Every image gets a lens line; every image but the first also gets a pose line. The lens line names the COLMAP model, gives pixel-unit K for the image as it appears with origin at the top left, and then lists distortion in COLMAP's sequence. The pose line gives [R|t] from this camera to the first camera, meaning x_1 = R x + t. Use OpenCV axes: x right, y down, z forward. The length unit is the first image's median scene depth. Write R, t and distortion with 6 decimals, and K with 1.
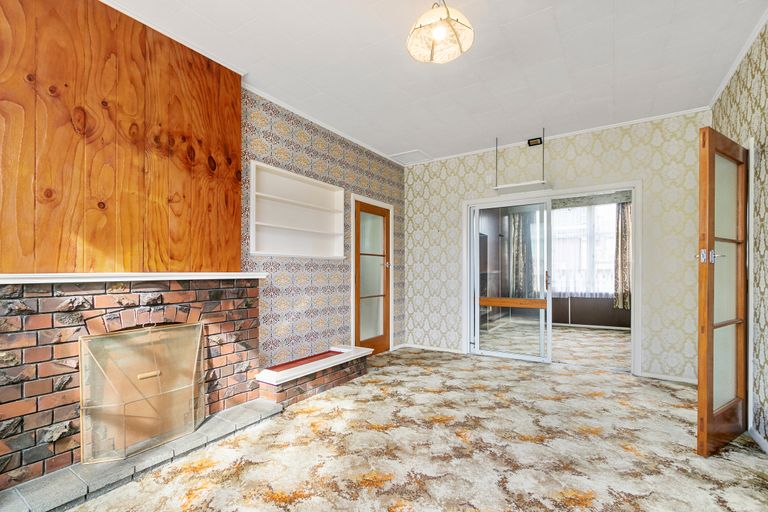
lens RADIAL K [[355.6, 0, 386.9], [0, 355.6, 268.1], [0, 0, 1]] dist [0.003345, 0.000584]
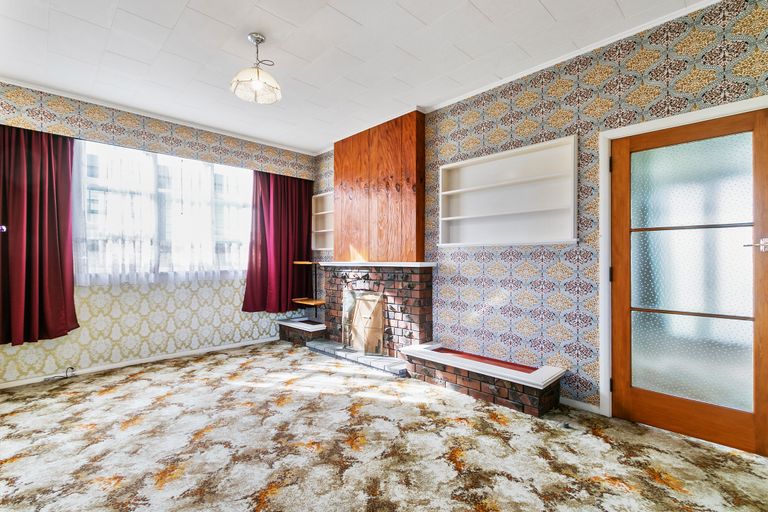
lens RADIAL K [[365.0, 0, 368.9], [0, 365.0, 252.1], [0, 0, 1]] dist [0.043577, 0.000076]
pose [[-0.256911, -0.013939, -0.966335, 0.910904], [0.015389, 0.999710, -0.018511, -0.001973], [0.966313, -0.019627, -0.256622, 1.159232]]
